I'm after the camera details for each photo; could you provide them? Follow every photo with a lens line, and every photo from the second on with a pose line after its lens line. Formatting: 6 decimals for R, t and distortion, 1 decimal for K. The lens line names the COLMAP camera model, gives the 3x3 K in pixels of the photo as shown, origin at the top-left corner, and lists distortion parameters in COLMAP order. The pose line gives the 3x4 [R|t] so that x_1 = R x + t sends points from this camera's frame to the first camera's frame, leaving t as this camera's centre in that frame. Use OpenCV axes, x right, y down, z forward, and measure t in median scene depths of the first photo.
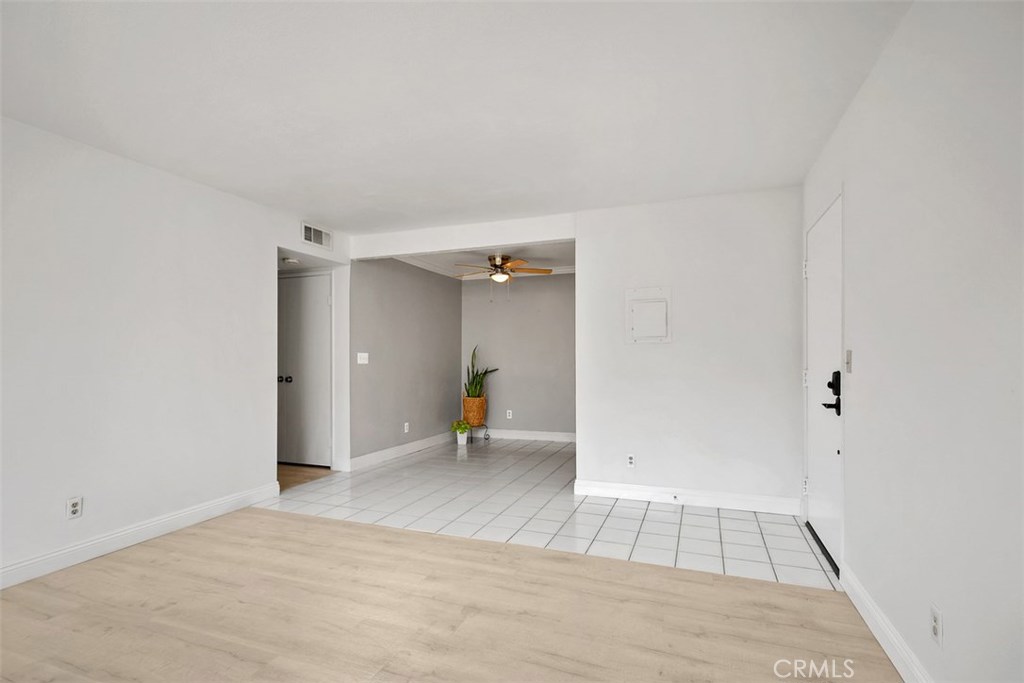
lens RADIAL K [[477.2, 0, 521.0], [0, 477.2, 344.6], [0, 0, 1]] dist [0.003852, -0.001915]
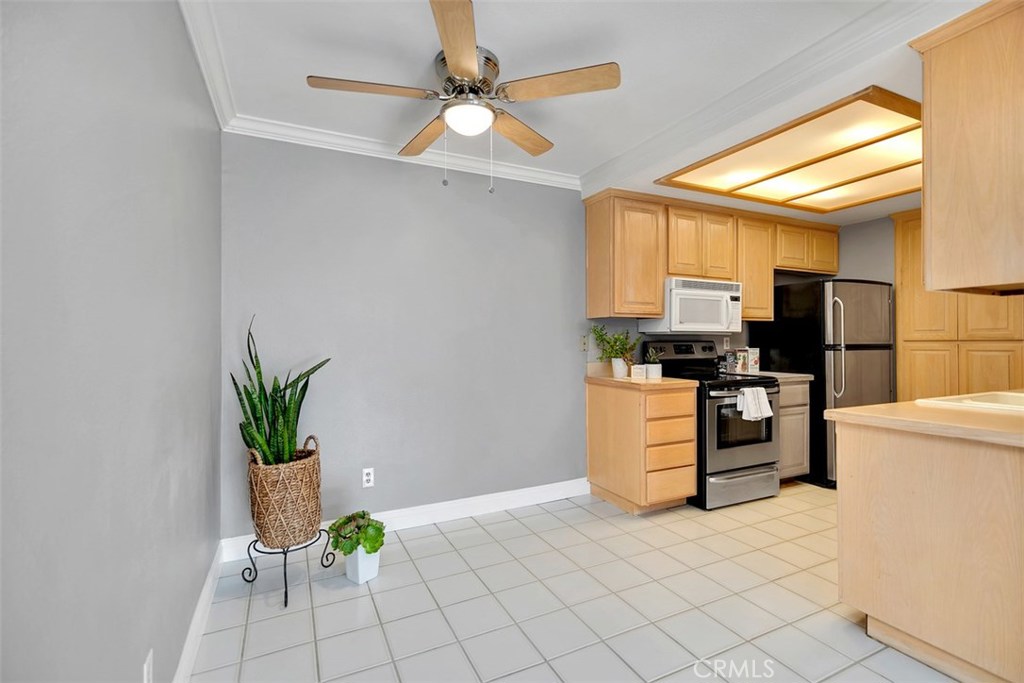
lens RADIAL K [[463.7, 0, 510.9], [0, 463.7, 343.9], [0, 0, 1]] dist [0.003080, -0.000789]
pose [[0.708096, -0.002110, 0.706113, -0.580460], [-0.016294, 0.999680, 0.019327, 0.044060], [-0.705928, -0.025191, 0.707836, 1.594522]]
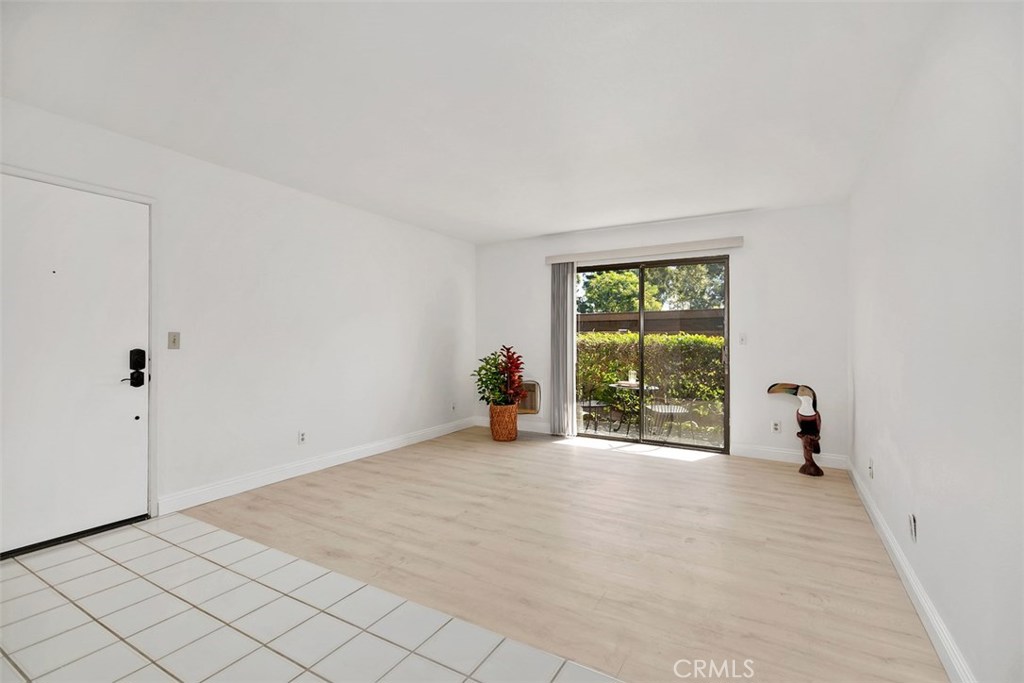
lens RADIAL K [[463.7, 0, 518.5], [0, 463.7, 344.0], [0, 0, 1]] dist [0.003080, -0.000789]
pose [[-0.984934, -0.000121, 0.172932, -0.427509], [-0.002913, 0.999869, -0.015891, 0.056570], [-0.172907, -0.016155, -0.984806, 1.849365]]
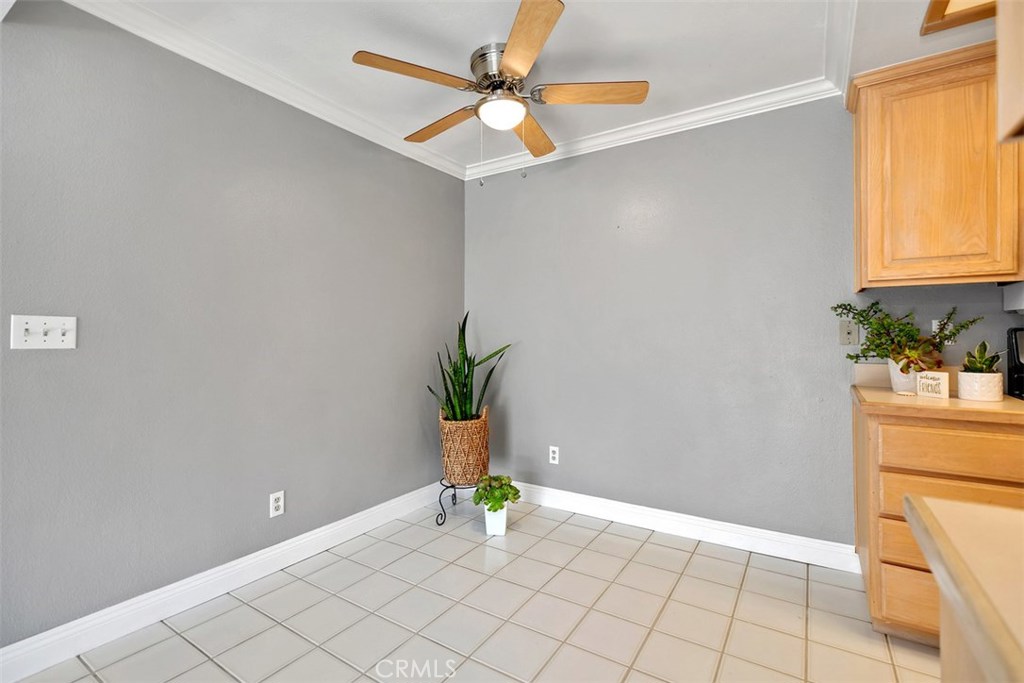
lens RADIAL K [[463.7, 0, 502.2], [0, 463.7, 335.0], [0, 0, 1]] dist [0.003080, -0.000789]
pose [[0.970134, 0.001451, -0.242564, 0.090685], [0.004828, 0.999669, 0.025287, 0.044931], [0.242521, -0.025703, 0.969806, 1.420025]]
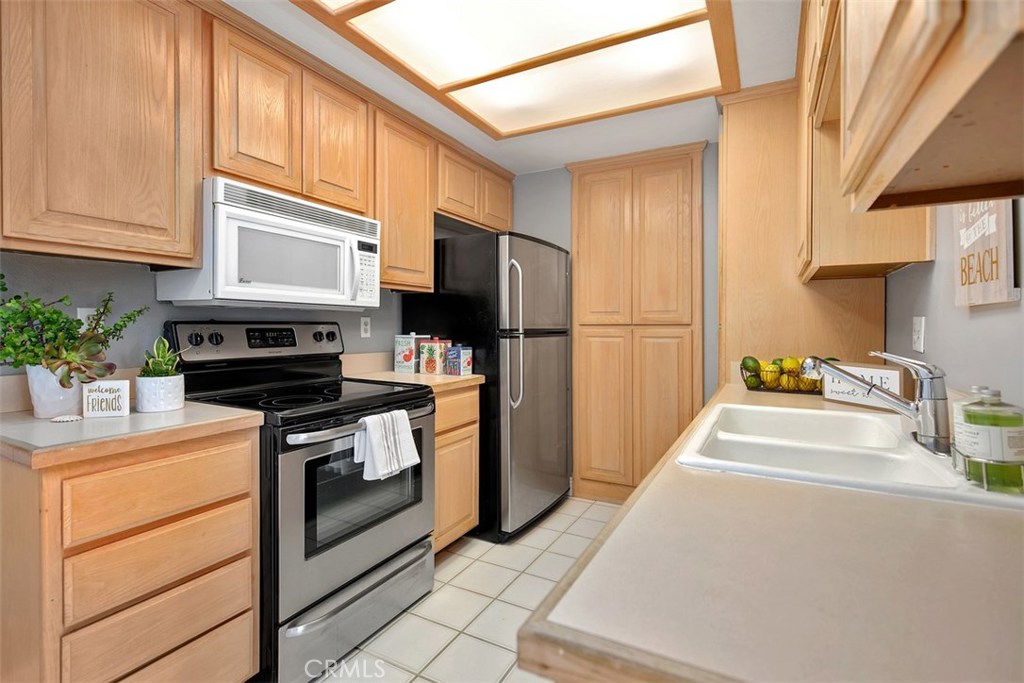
lens RADIAL K [[477.2, 0, 511.3], [0, 477.2, 331.4], [0, 0, 1]] dist [0.003852, -0.001915]
pose [[0.154048, -0.007165, 0.988037, 0.110387], [-0.028363, 0.999530, 0.011671, 0.049711], [-0.987656, -0.029821, 0.153772, 1.739912]]
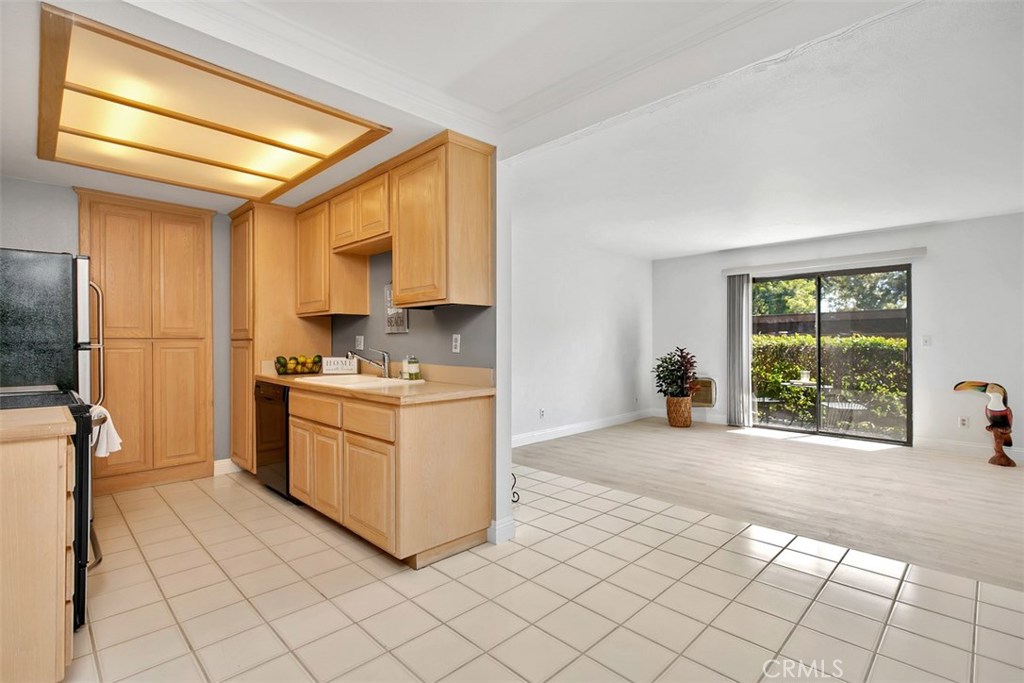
lens RADIAL K [[477.2, 0, 513.5], [0, 477.2, 342.6], [0, 0, 1]] dist [0.003852, -0.001915]
pose [[-0.905064, 0.001849, 0.425272, -0.268741], [-0.008787, 0.999696, -0.023048, 0.073897], [-0.425186, -0.024597, -0.904772, 2.435743]]
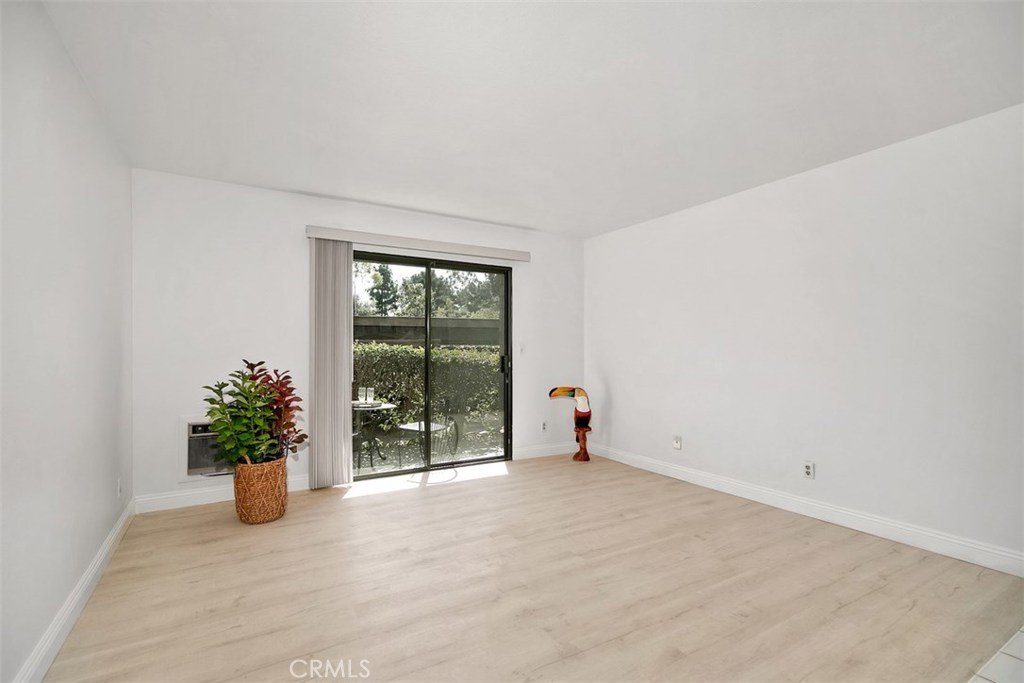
lens RADIAL K [[463.7, 0, 499.7], [0, 463.7, 359.5], [0, 0, 1]] dist [0.003080, -0.000789]
pose [[-0.638587, 0.020158, -0.769285, 0.466044], [0.021541, 0.999733, 0.008315, 0.034493], [0.769248, -0.011262, -0.638851, 1.146720]]
